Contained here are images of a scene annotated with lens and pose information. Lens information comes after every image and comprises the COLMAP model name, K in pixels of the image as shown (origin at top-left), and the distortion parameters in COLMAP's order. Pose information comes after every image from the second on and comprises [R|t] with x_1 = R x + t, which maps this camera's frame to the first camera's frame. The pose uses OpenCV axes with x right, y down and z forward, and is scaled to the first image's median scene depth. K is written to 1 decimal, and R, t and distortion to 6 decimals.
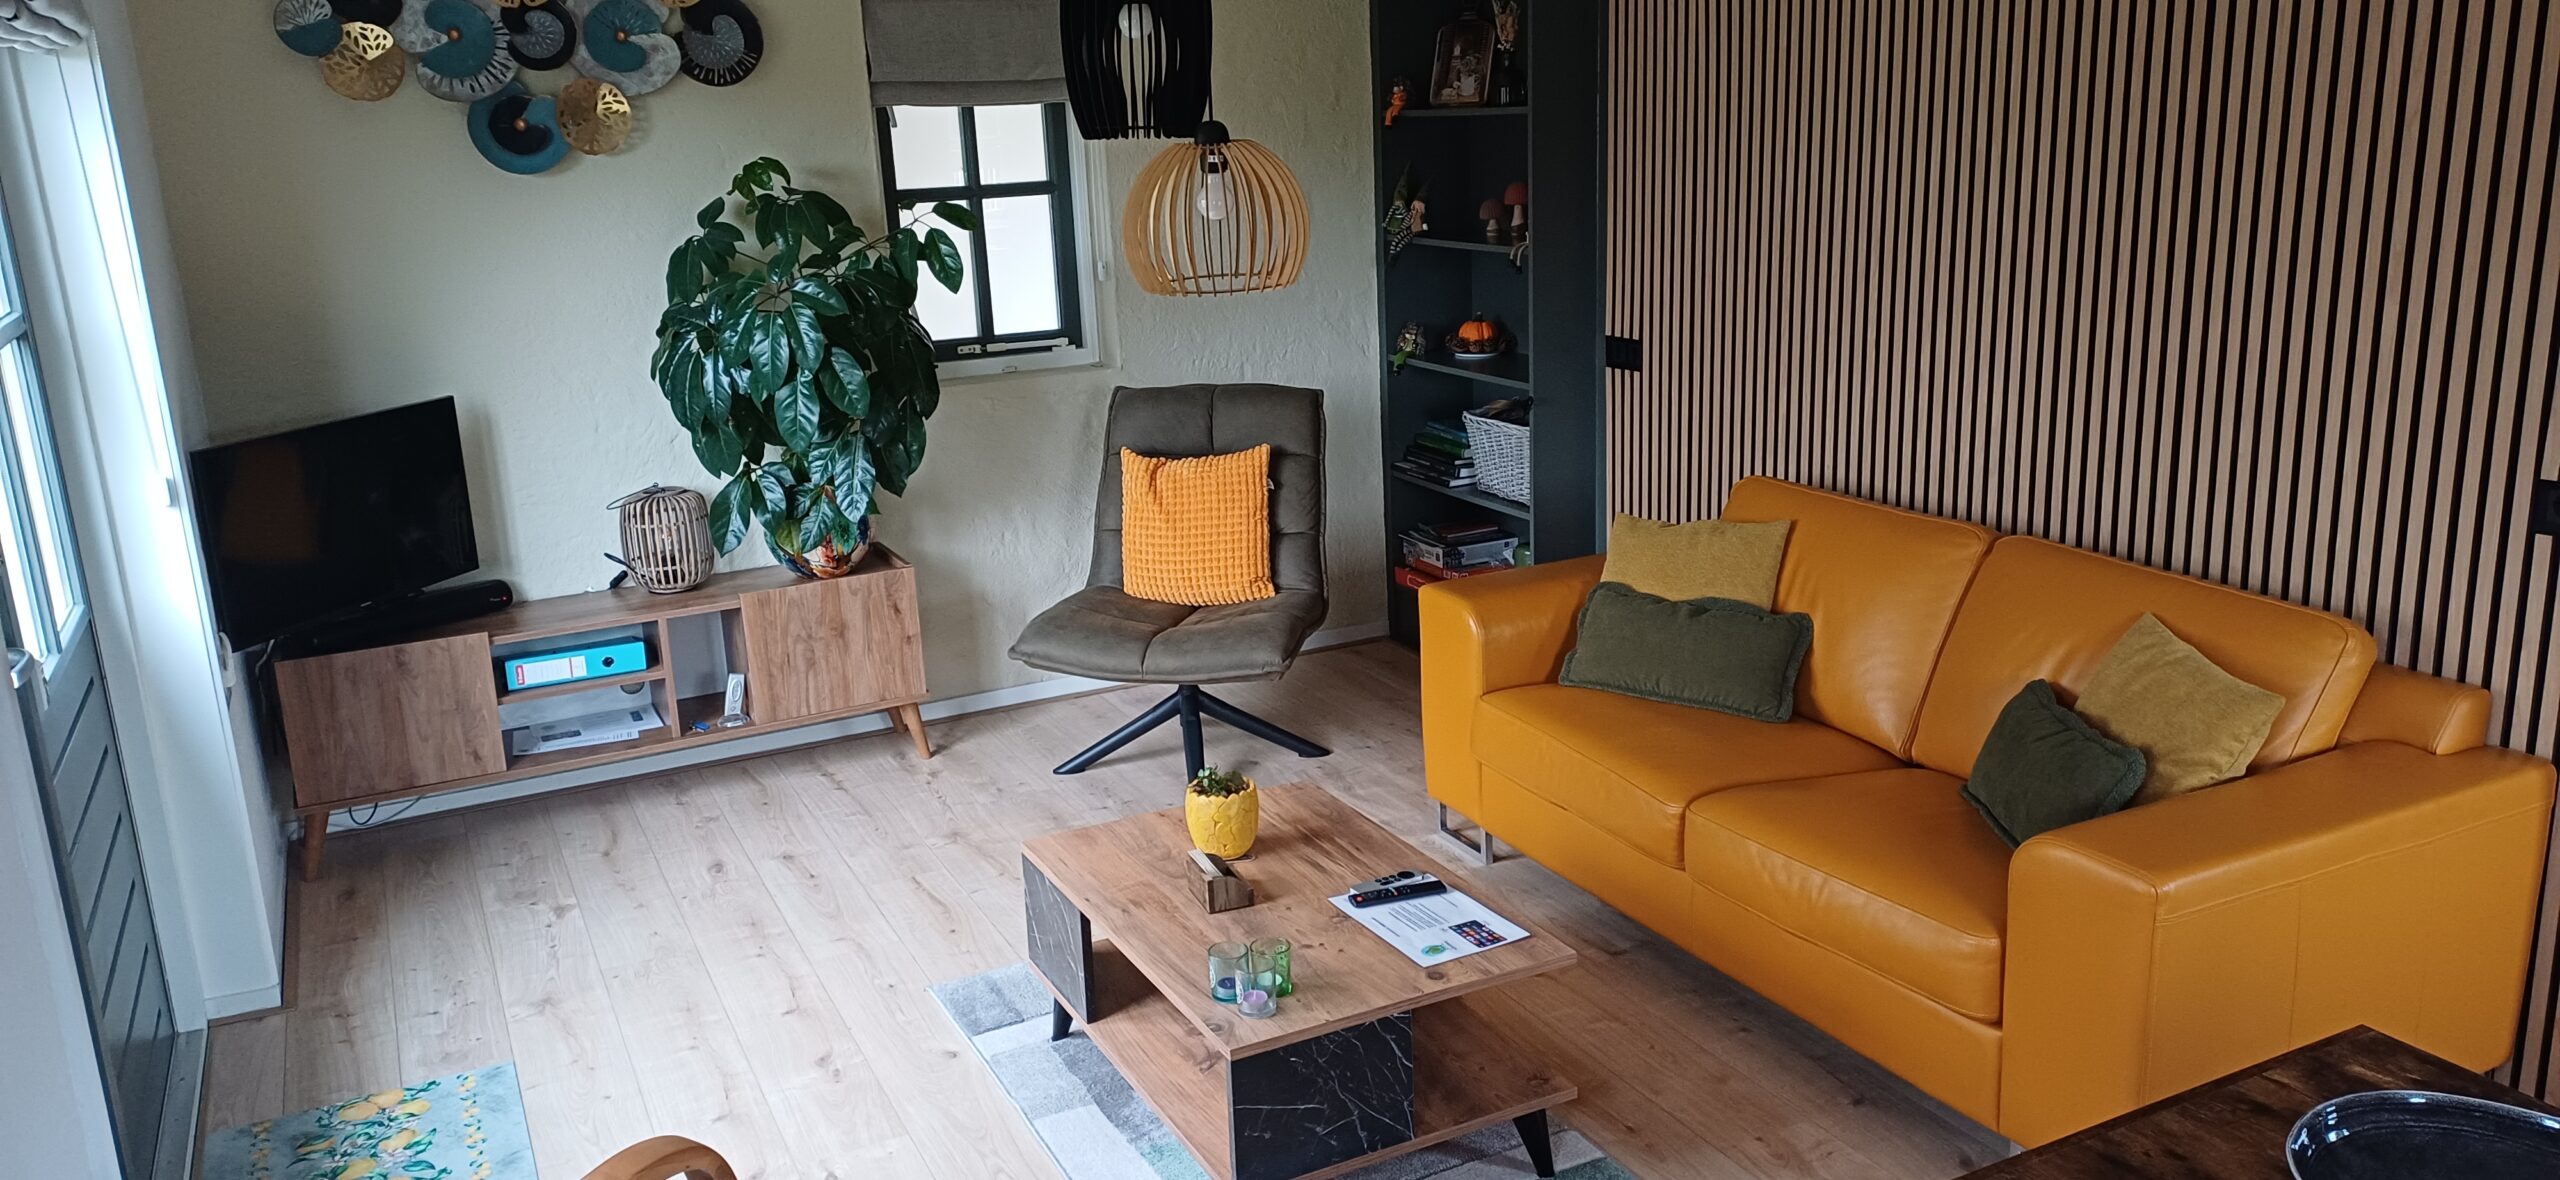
lens RADIAL K [[1853.9, 0, 1264.3], [0, 1853.9, 564.6], [0, 0, 1]] dist [0.122534, -0.182764]
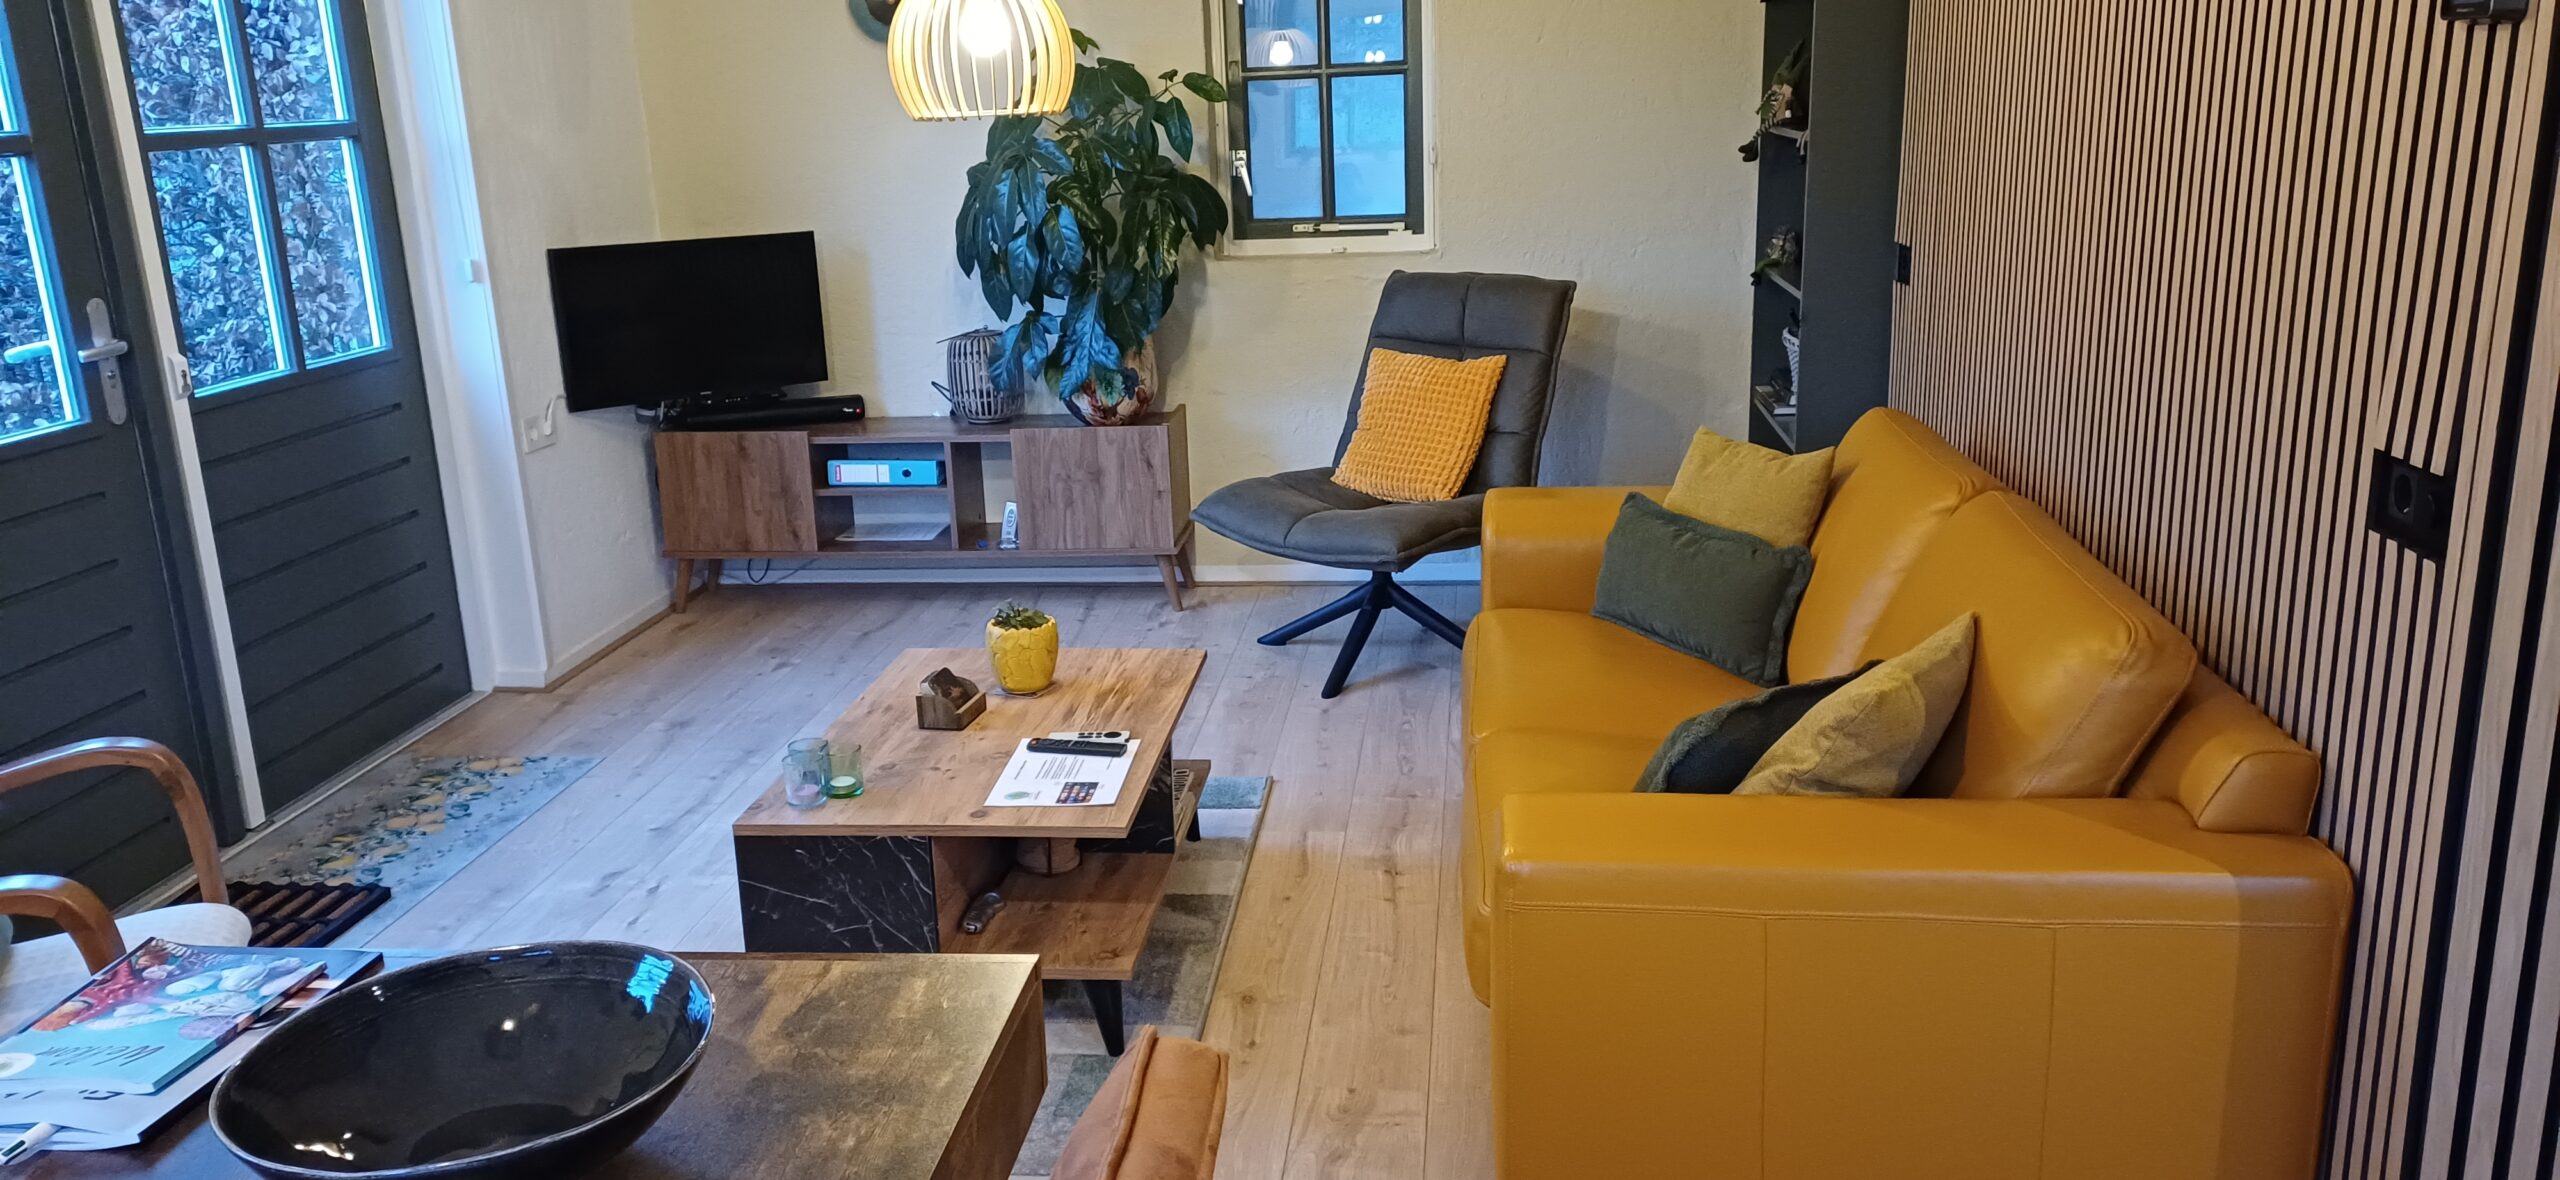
lens RADIAL K [[1853.9, 0, 1264.3], [0, 1853.9, 564.6], [0, 0, 1]] dist [0.122534, -0.182764]
pose [[0.840152, 0.147972, -0.521775, 0.433649], [-0.132869, 0.988900, 0.066503, 0.001972], [0.525824, 0.013455, 0.850487, 0.142849]]
